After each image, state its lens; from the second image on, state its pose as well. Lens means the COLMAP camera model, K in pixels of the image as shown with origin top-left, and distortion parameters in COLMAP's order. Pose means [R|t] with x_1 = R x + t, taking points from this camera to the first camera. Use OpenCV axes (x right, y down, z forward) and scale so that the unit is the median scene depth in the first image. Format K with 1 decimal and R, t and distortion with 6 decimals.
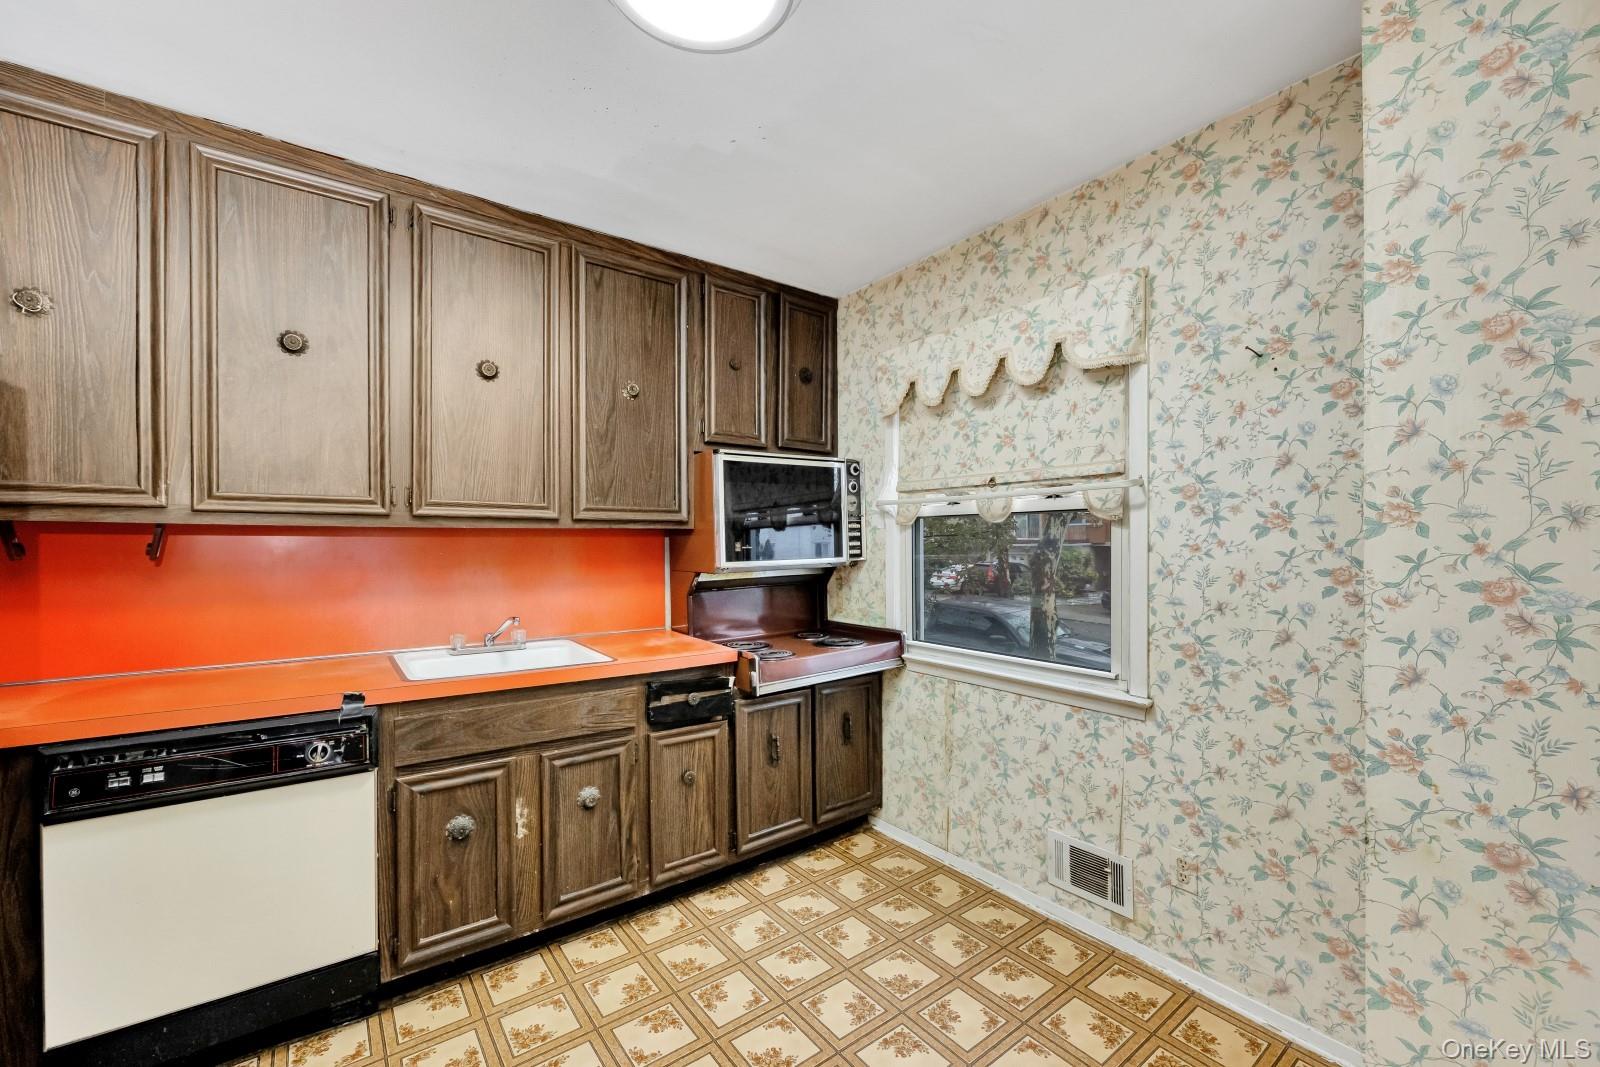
lens RADIAL K [[642.6, 0, 789.8], [0, 642.6, 549.2], [0, 0, 1]] dist [-0.003841, 0.000286]
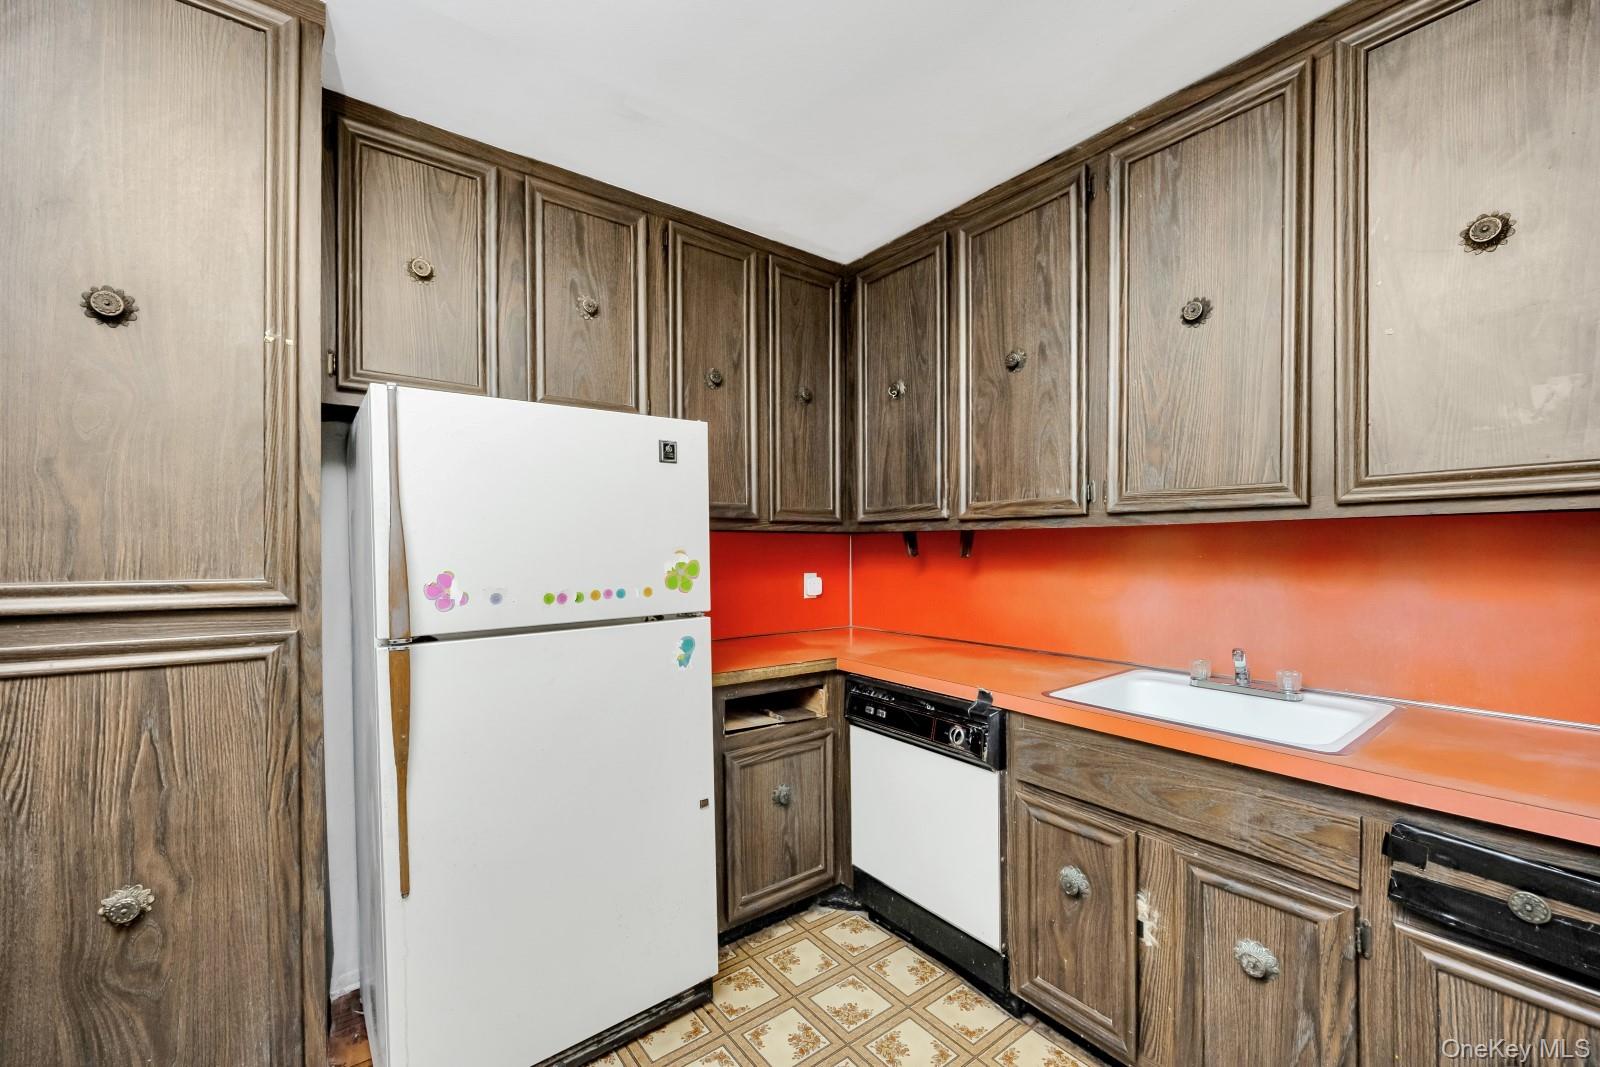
lens RADIAL K [[650.3, 0, 790.1], [0, 650.3, 549.2], [0, 0, 1]] dist [0.000247, -0.000188]
pose [[0.003580, 0.008426, -0.999958, 0.316748], [0.008734, 0.999926, 0.008457, -0.014626], [0.999955, -0.008764, 0.003507, 0.580205]]
